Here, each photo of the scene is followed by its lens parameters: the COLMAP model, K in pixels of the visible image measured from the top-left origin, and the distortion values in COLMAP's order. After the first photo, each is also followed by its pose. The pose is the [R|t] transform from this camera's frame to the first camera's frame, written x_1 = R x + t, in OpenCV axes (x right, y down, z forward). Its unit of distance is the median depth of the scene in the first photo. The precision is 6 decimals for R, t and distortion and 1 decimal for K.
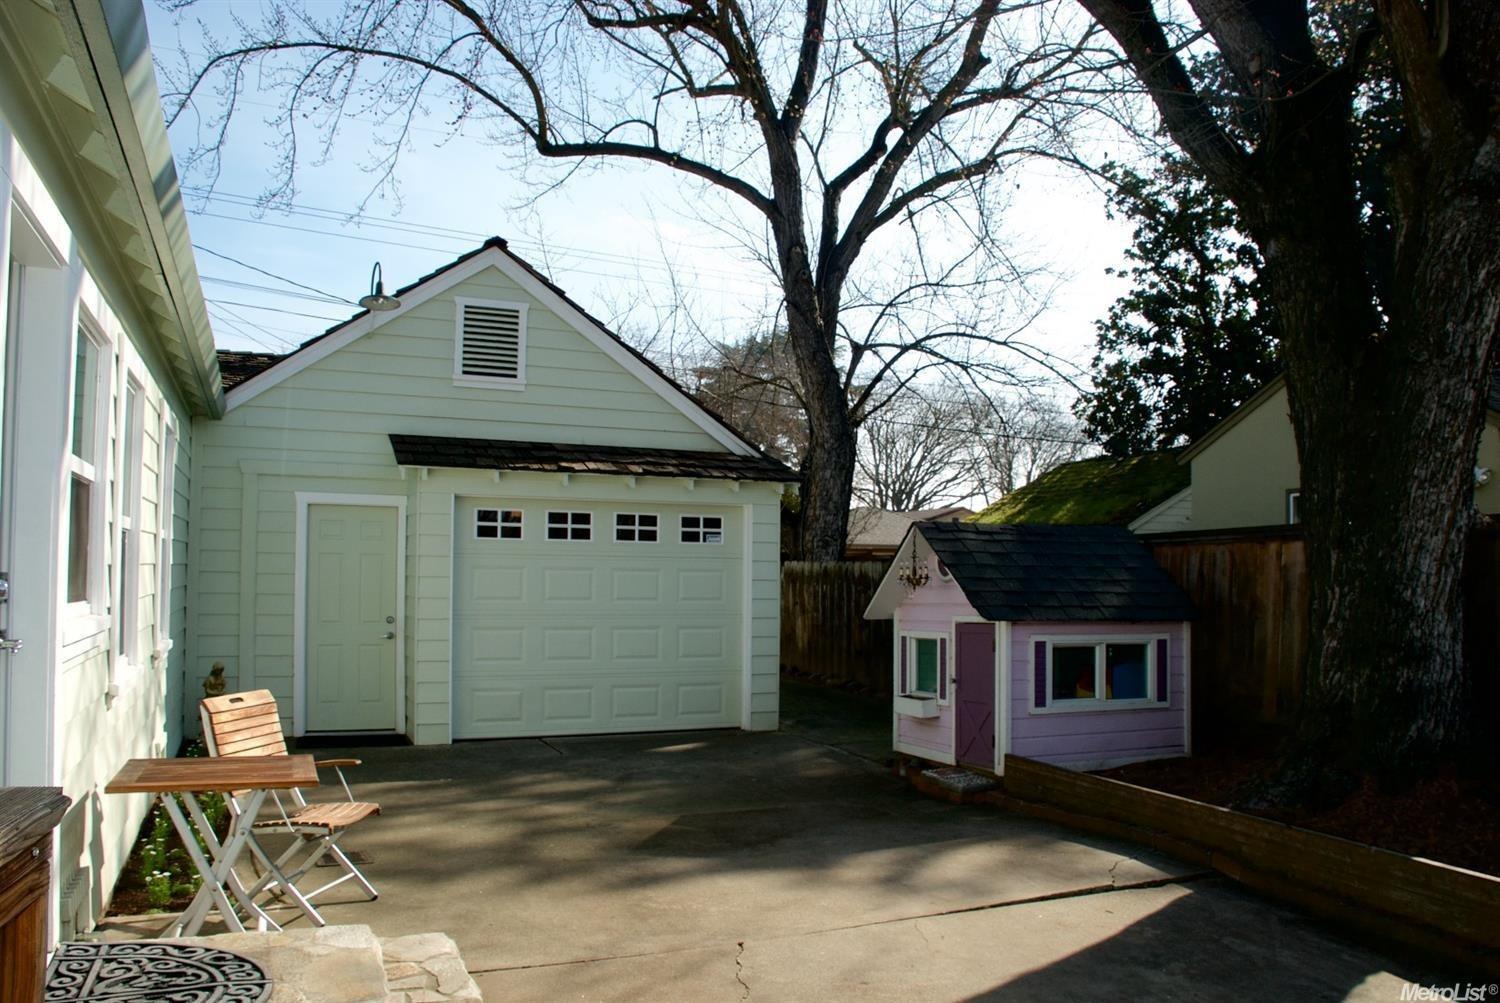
lens RADIAL K [[1139.2, 0, 752.1], [0, 1139.2, 529.7], [0, 0, 1]] dist [-0.007701, -0.003070]
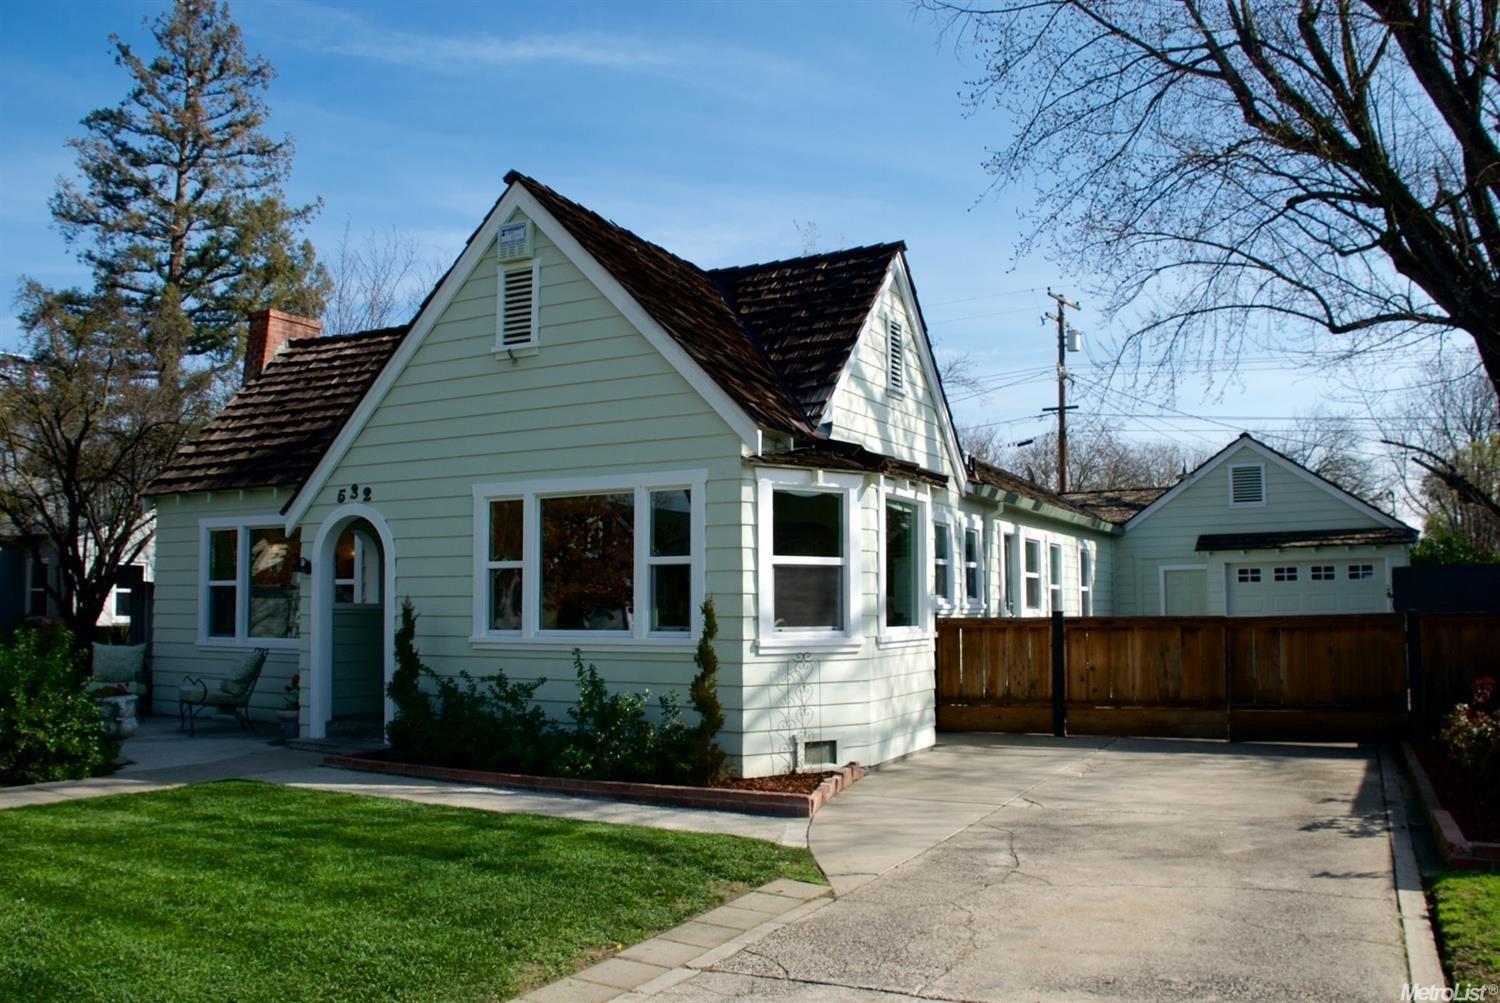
lens RADIAL K [[1139.2, 0, 752.1], [0, 1139.2, 529.7], [0, 0, 1]] dist [-0.007701, -0.003070]
pose [[0.655792, -0.087722, -0.749828, 0.720396], [0.046647, 0.996037, -0.075728, 0.026127], [0.753499, 0.014684, 0.657285, -1.008779]]
